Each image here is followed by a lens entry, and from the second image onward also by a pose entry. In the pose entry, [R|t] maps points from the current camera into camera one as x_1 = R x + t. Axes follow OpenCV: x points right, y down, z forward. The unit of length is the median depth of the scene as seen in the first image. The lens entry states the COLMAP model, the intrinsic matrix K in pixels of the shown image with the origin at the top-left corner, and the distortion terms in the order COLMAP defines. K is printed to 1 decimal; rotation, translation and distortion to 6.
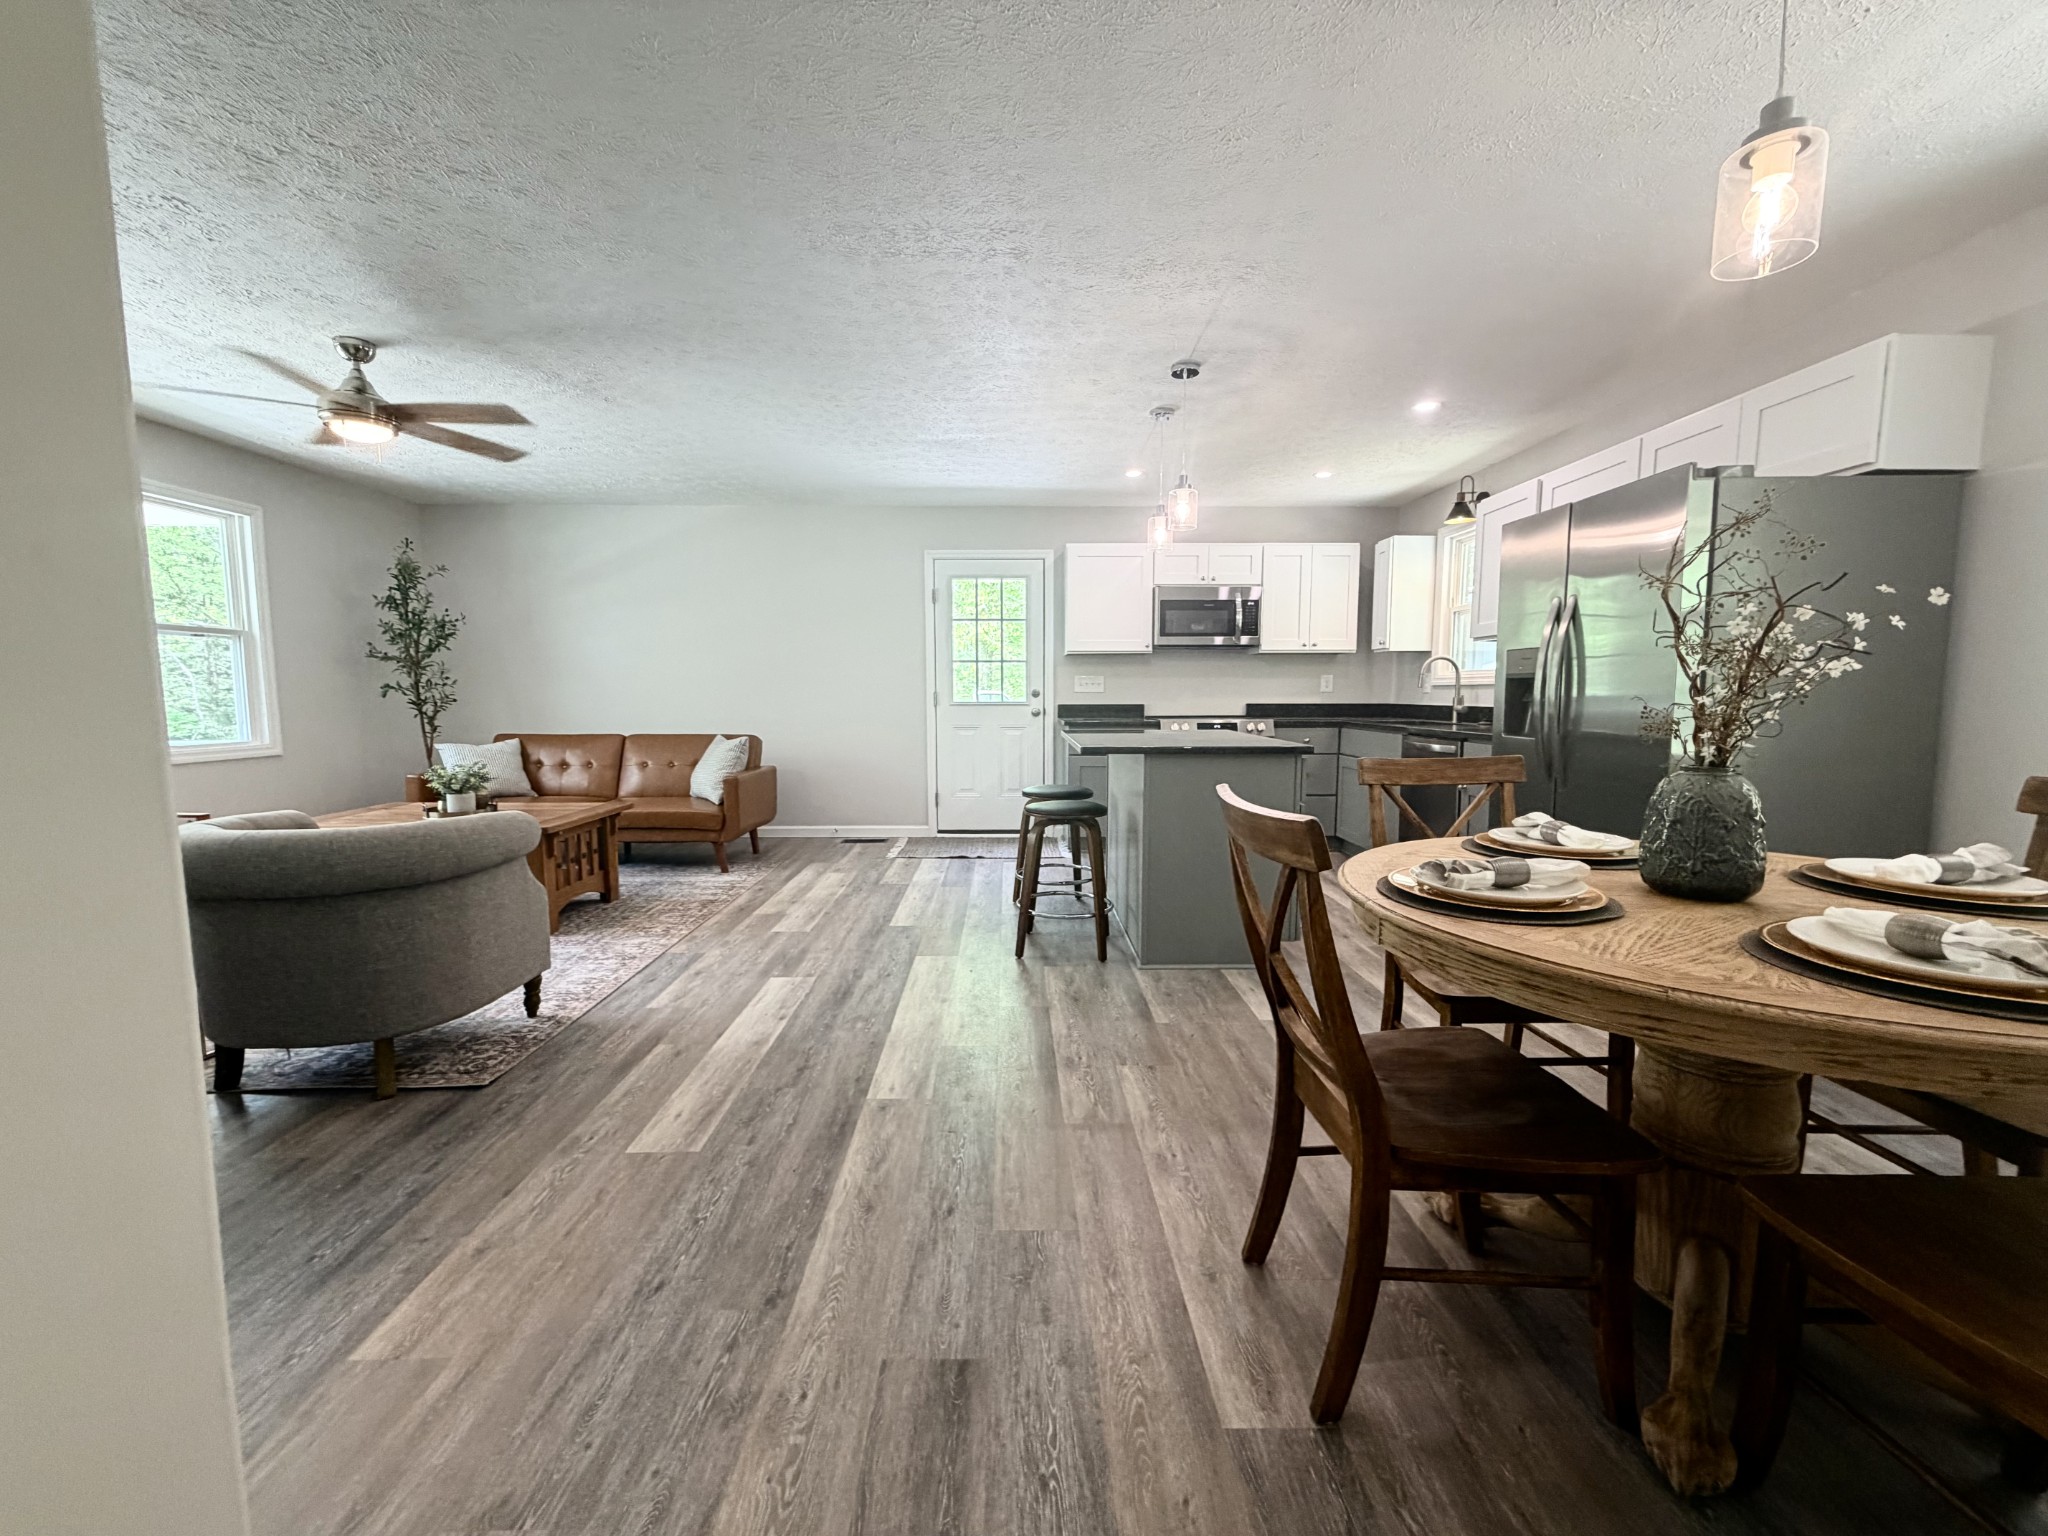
lens RADIAL K [[817.4, 0, 1024.0], [0, 817.4, 768.0], [0, 0, 1]] dist [-0.000239, 0.000047]
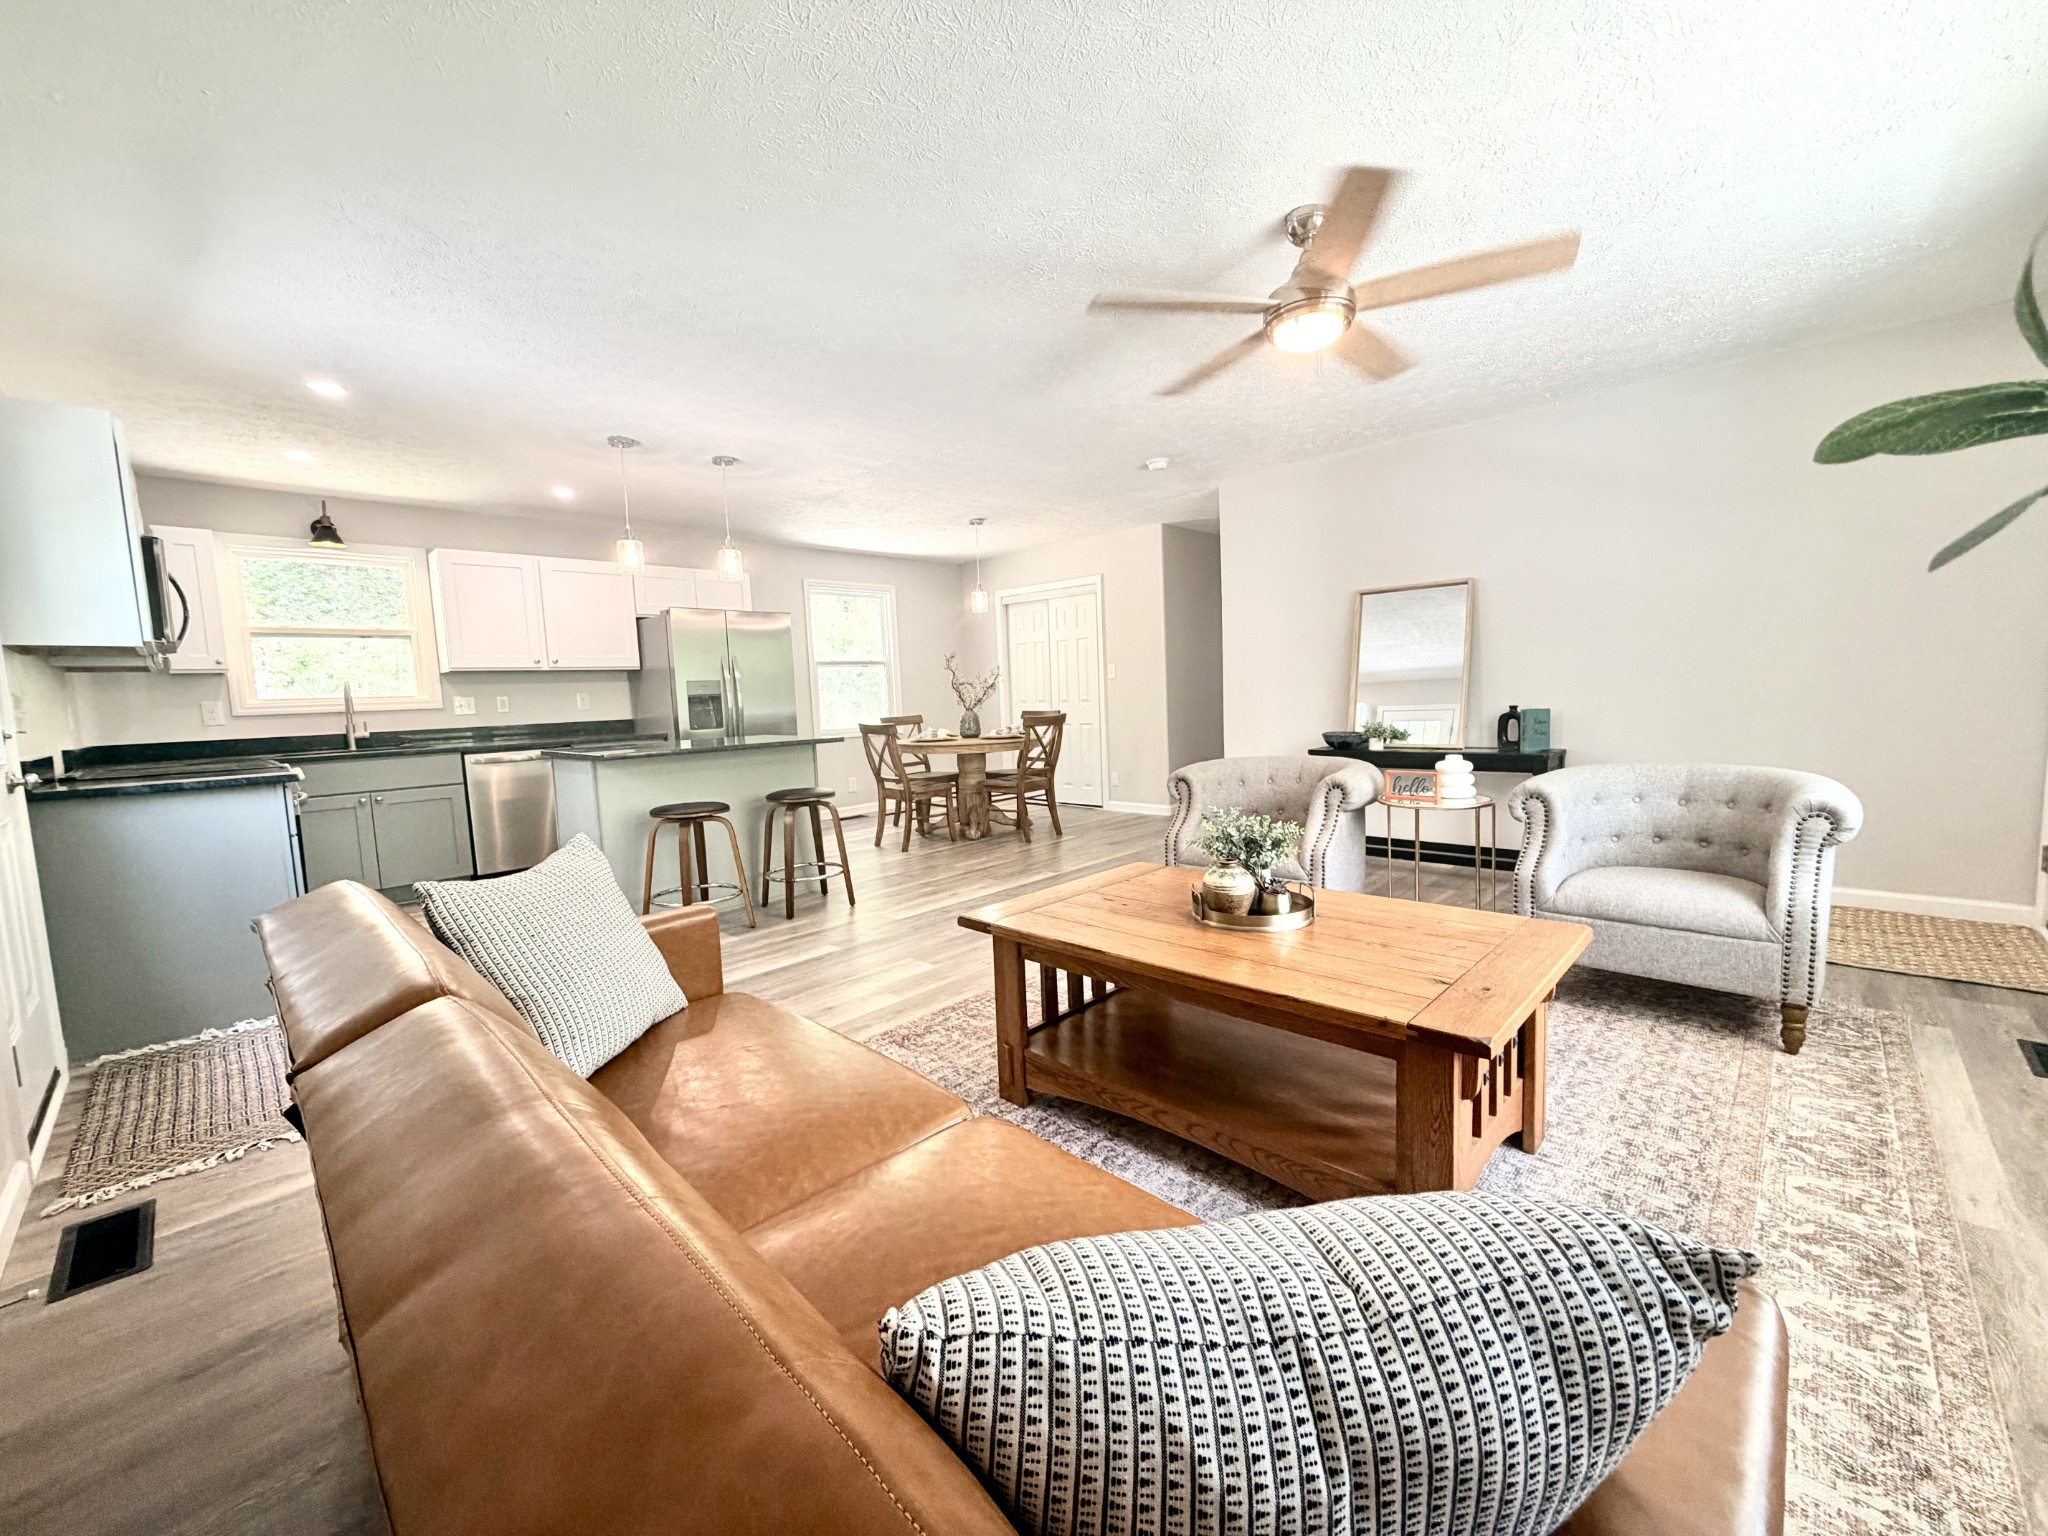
lens RADIAL K [[817.4, 0, 1024.0], [0, 817.4, 768.0], [0, 0, 1]] dist [-0.000239, 0.000047]
pose [[-0.711225, -0.034288, 0.702128, -0.645965], [0.105936, 0.982175, 0.155272, -0.089093], [-0.694937, 0.184814, -0.694915, 0.986307]]
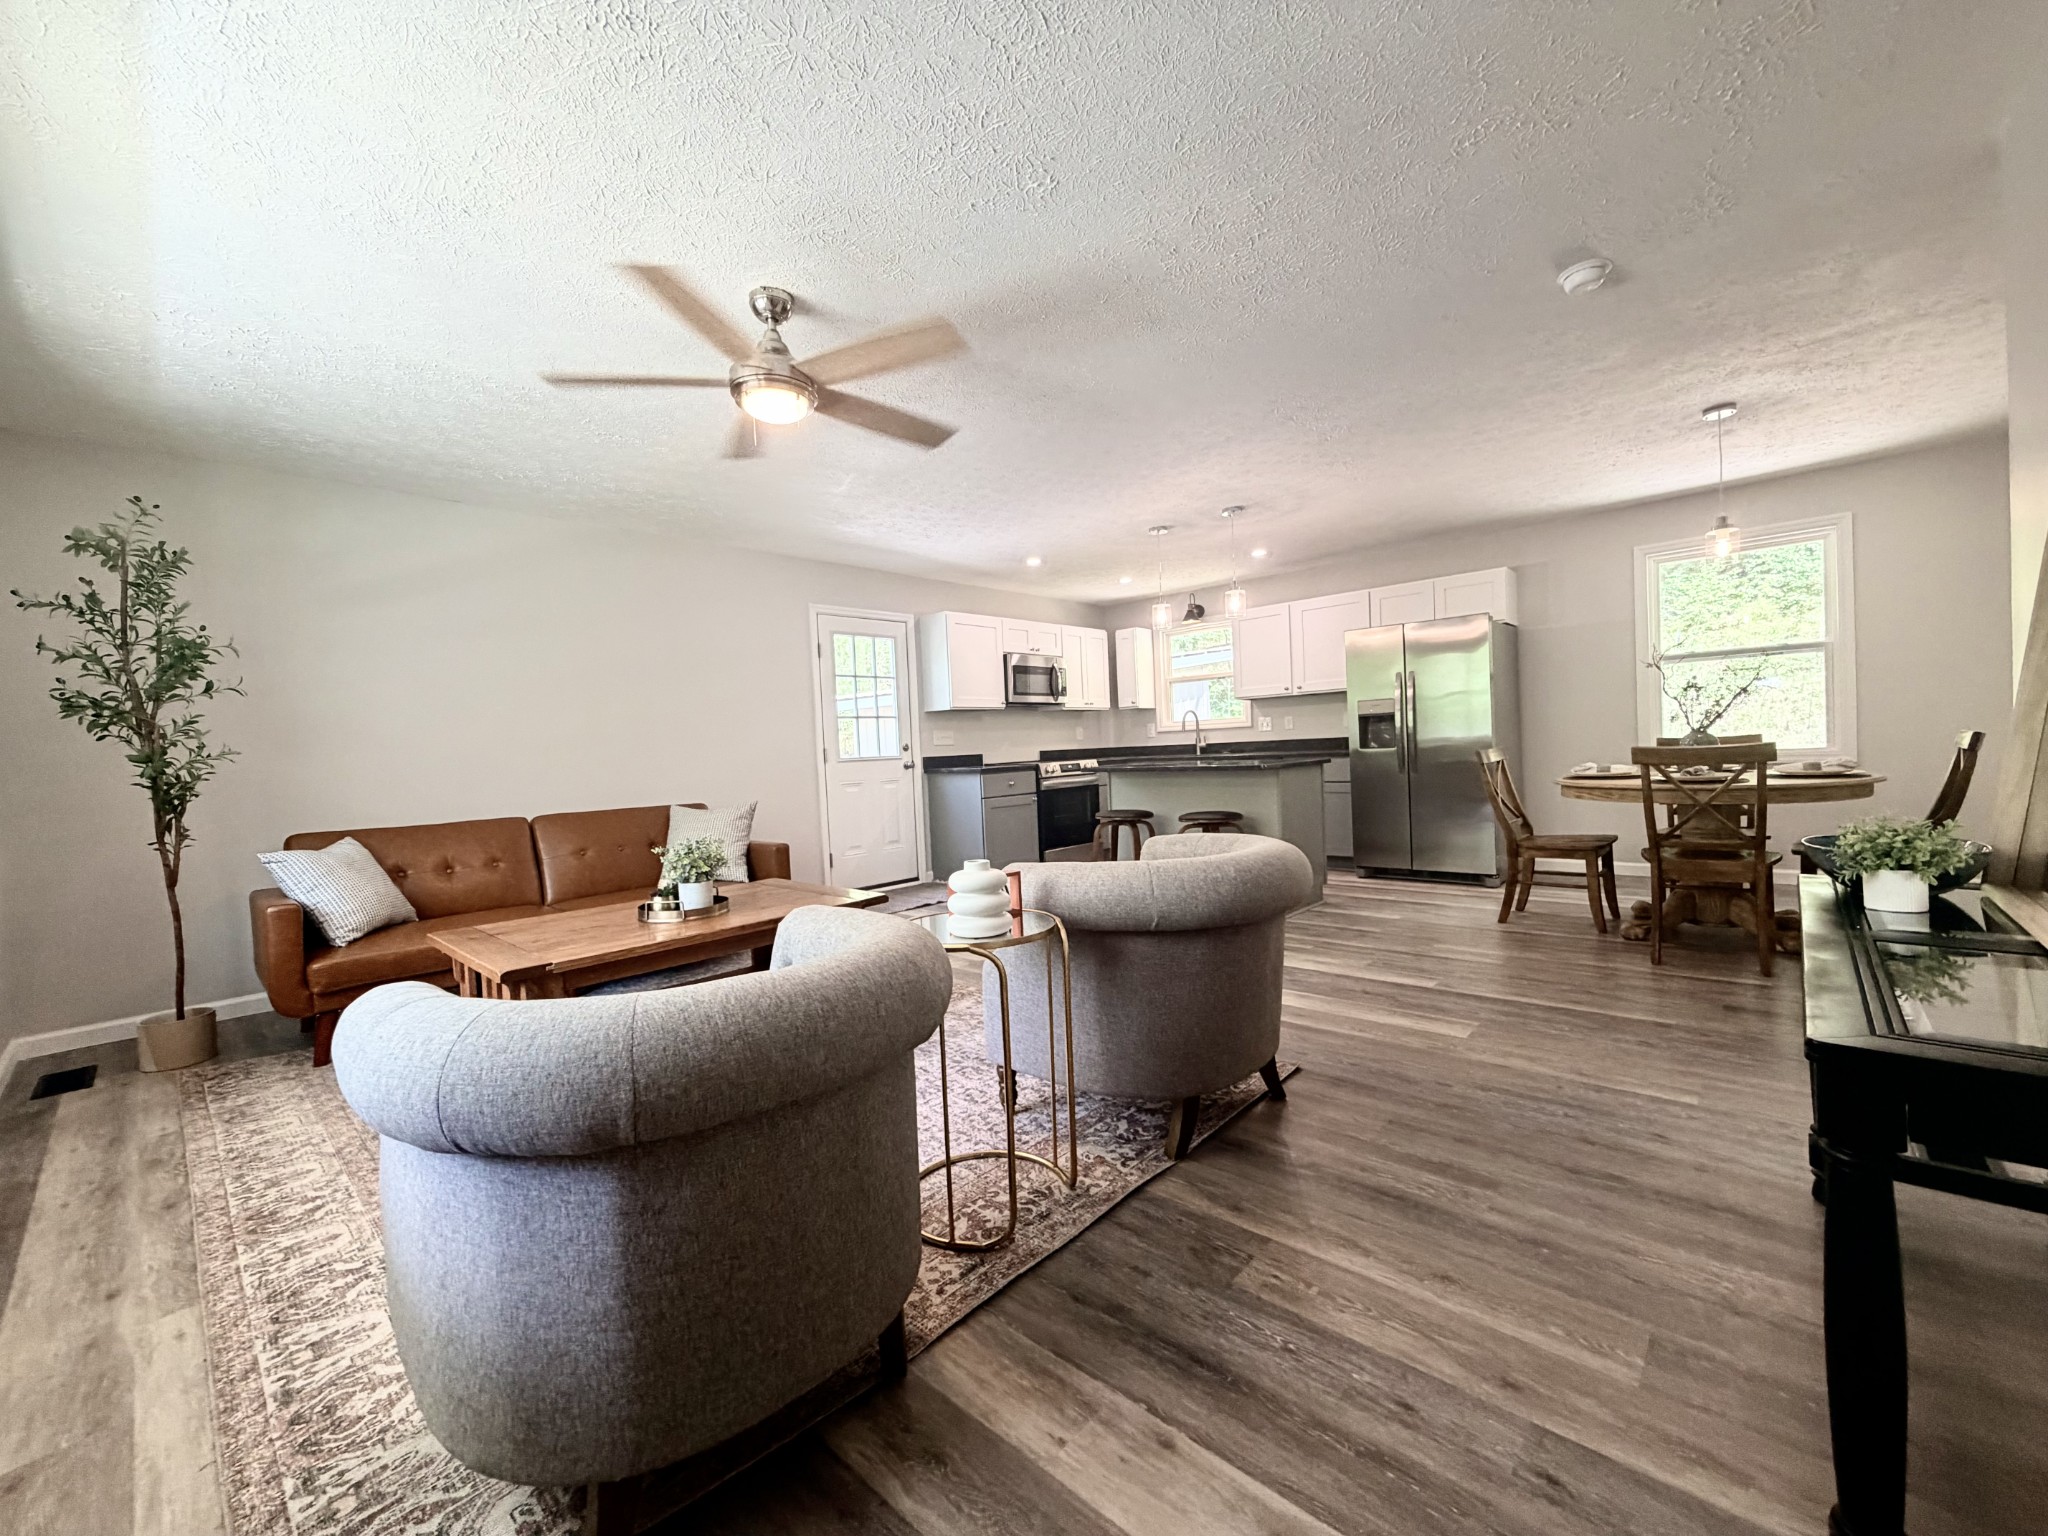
lens RADIAL K [[817.4, 0, 1024.0], [0, 817.4, 768.0], [0, 0, 1]] dist [-0.000239, 0.000047]
pose [[0.687690, -0.046794, 0.724495, -0.681745], [0.111305, 0.992919, -0.041519, -0.004731], [-0.717421, 0.109192, 0.688029, 0.181197]]
